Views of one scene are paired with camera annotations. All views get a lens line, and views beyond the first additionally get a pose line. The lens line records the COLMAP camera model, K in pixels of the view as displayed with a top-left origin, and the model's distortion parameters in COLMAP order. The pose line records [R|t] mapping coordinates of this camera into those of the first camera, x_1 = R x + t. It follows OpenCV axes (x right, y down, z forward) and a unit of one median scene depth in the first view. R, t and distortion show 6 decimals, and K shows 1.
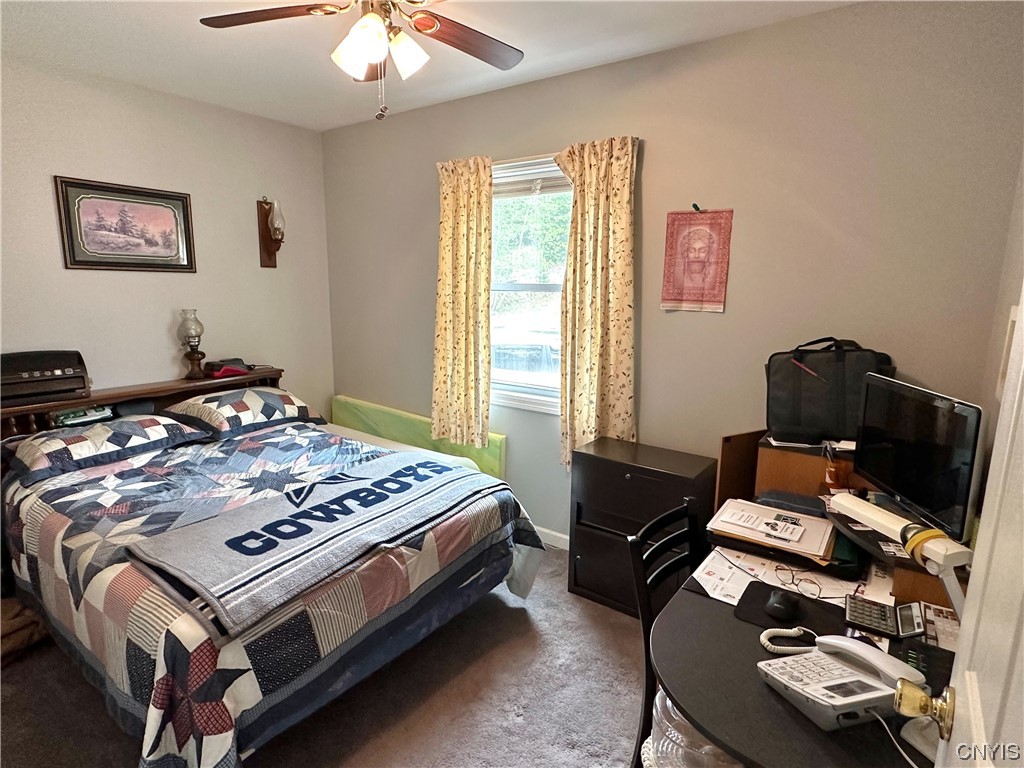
lens RADIAL K [[552.9, 0, 509.6], [0, 552.9, 385.1], [0, 0, 1]] dist [0.001040, 0.001869]
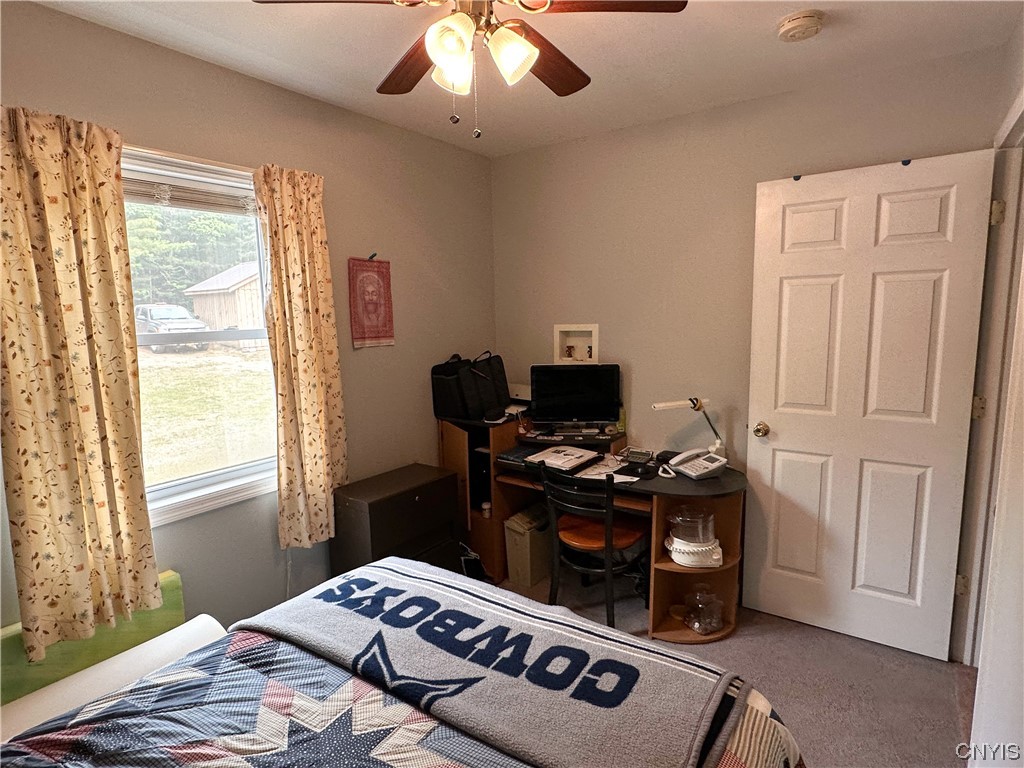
lens RADIAL K [[552.9, 0, 509.7], [0, 552.9, 384.2], [0, 0, 1]] dist [0.001040, 0.001869]
pose [[-0.009520, -0.144934, 0.989396, -0.880890], [0.208230, 0.967462, 0.143725, -0.180901], [-0.978034, 0.207390, 0.020970, 0.796482]]
